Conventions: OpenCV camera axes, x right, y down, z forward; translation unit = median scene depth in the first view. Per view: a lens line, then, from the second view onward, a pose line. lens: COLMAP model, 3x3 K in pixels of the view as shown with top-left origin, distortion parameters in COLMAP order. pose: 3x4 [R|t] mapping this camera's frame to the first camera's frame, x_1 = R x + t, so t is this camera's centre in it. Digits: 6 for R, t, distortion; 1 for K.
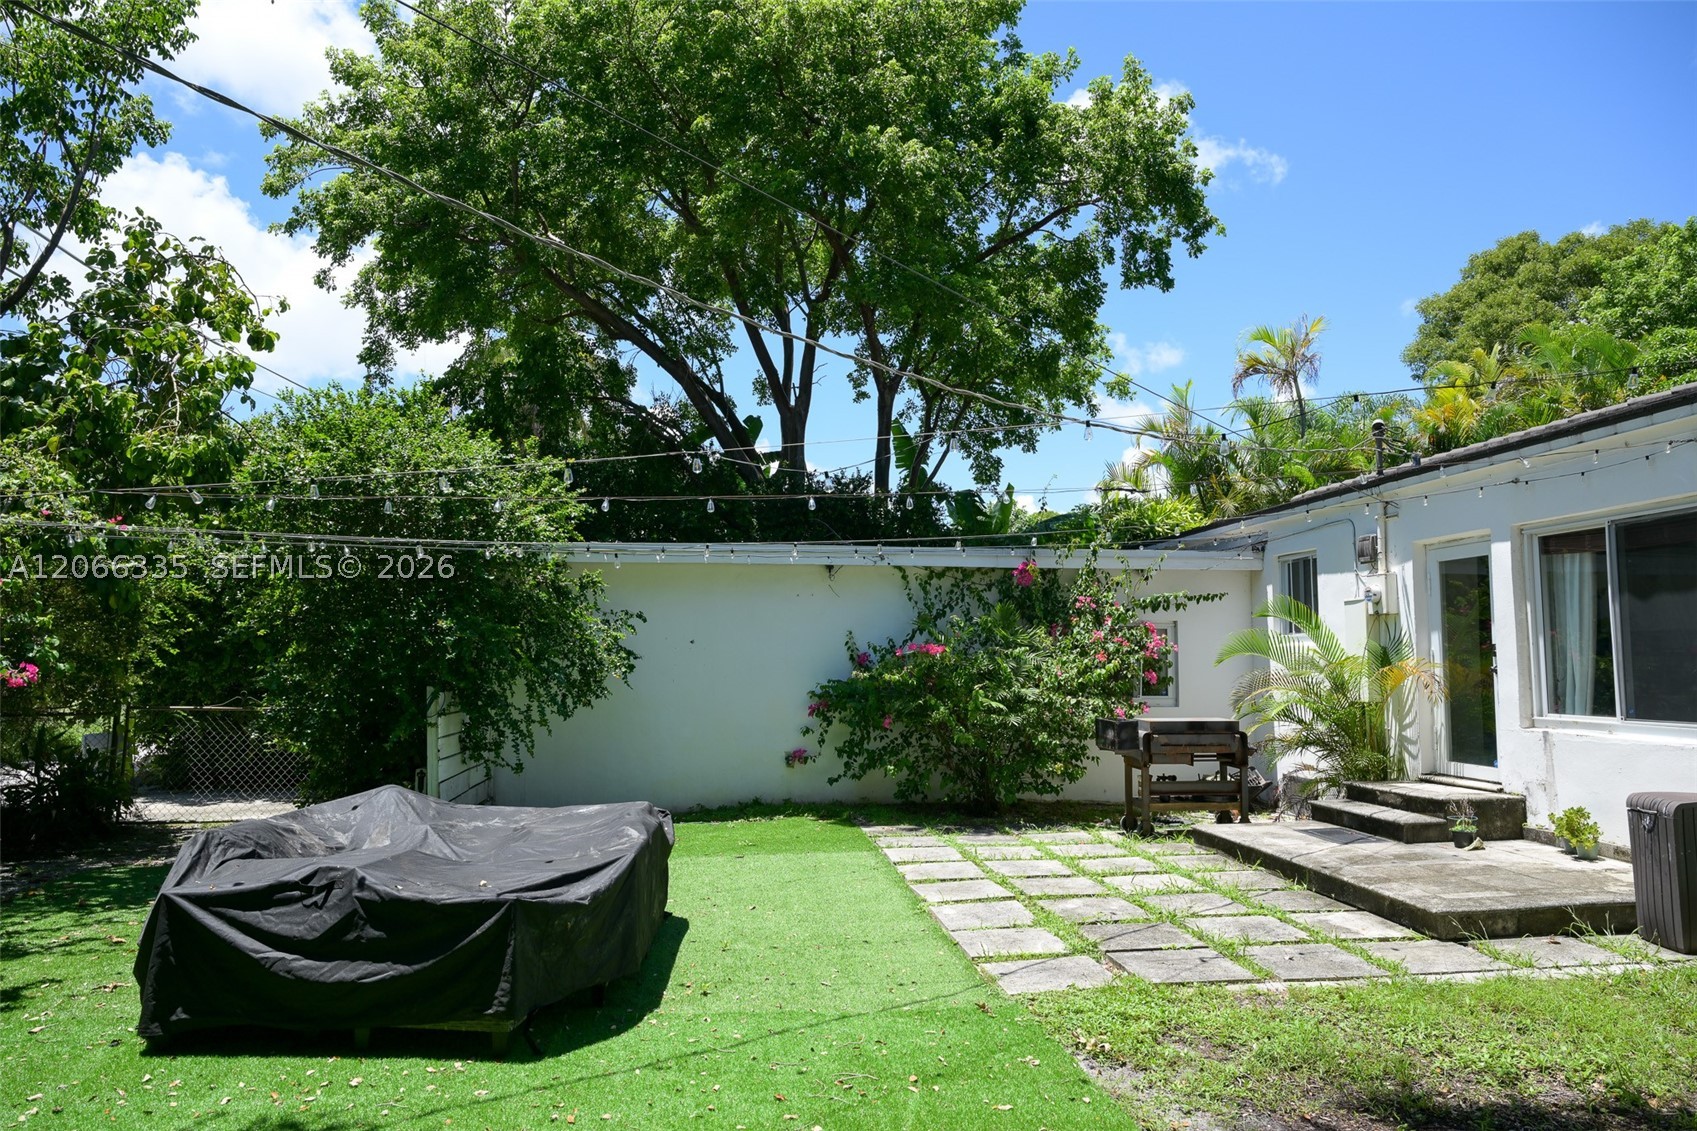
lens RADIAL K [[1137.0, 0, 848.5], [0, 1137.0, 565.5], [0, 0, 1]] dist [-0.000968, -0.001312]
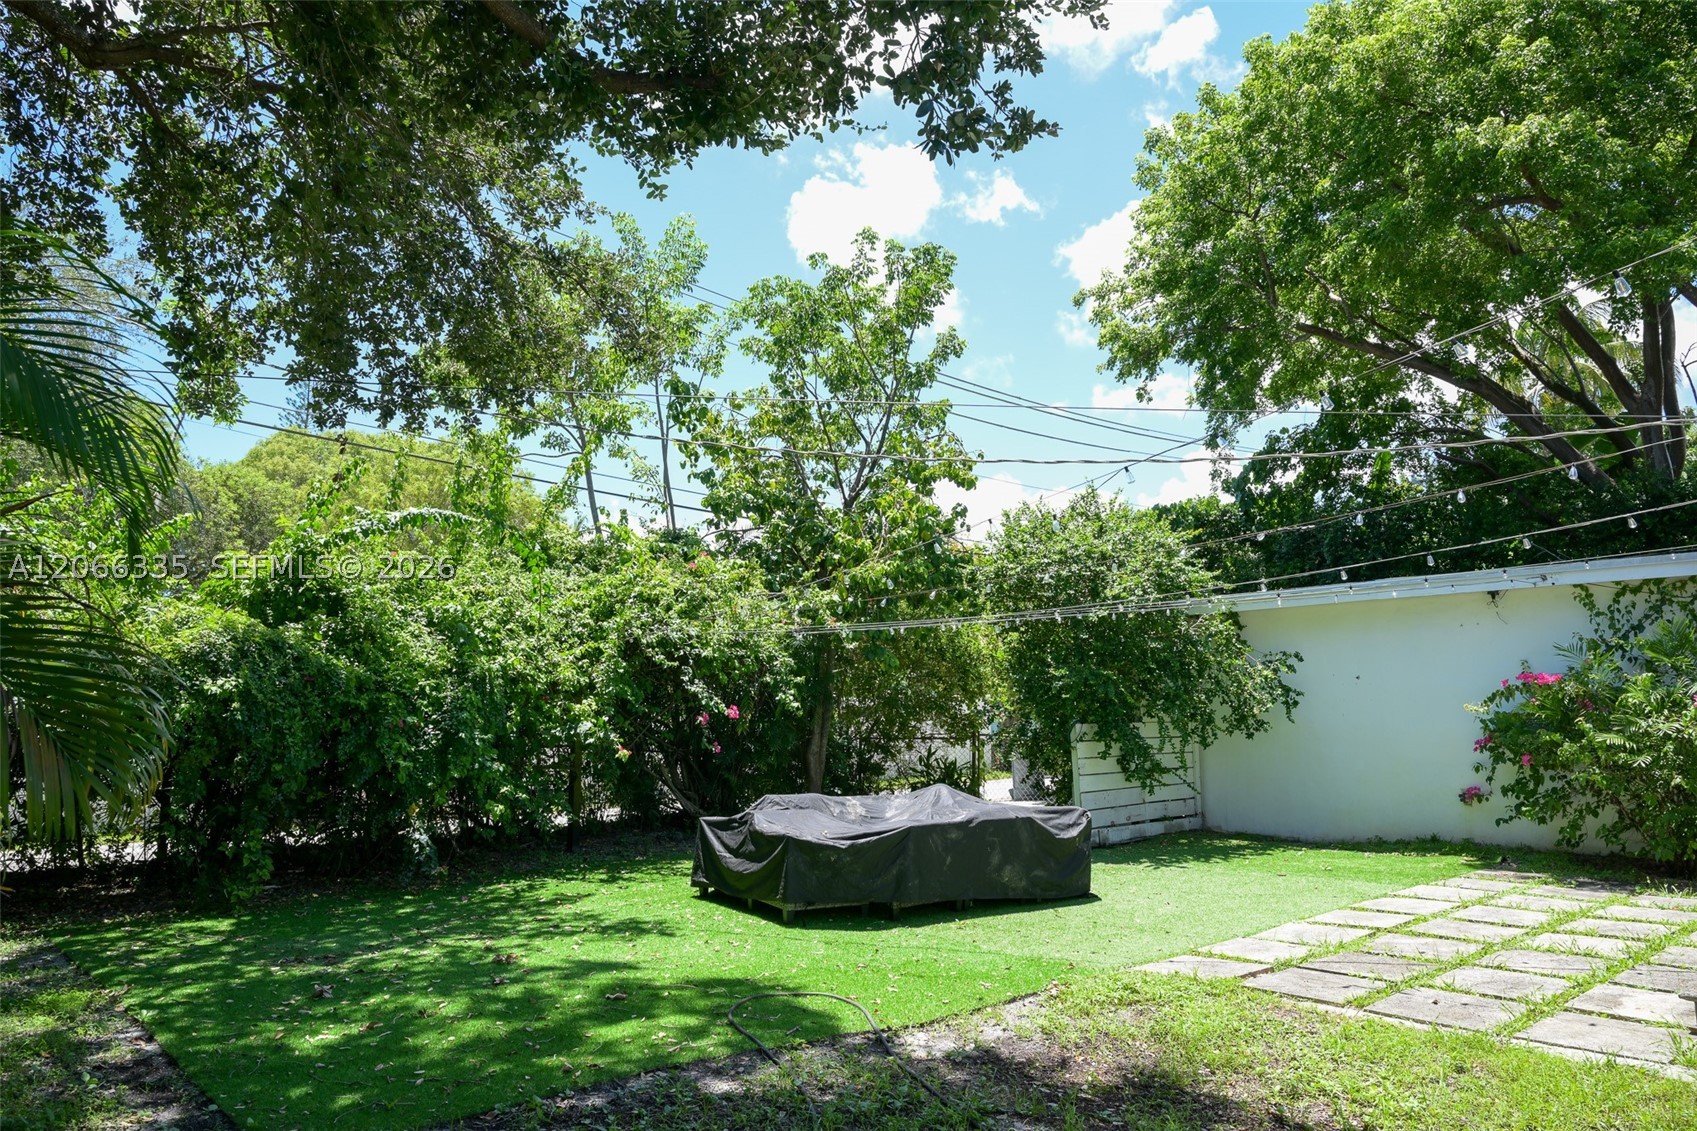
lens RADIAL K [[1133.9, 0, 845.6], [0, 1133.9, 565.4], [0, 0, 1]] dist [0.000792, -0.001828]
pose [[0.553214, -0.112734, -0.825376, 0.545302], [0.084899, 0.993272, -0.078761, 0.008150], [0.828701, -0.026502, 0.559063, 0.040617]]
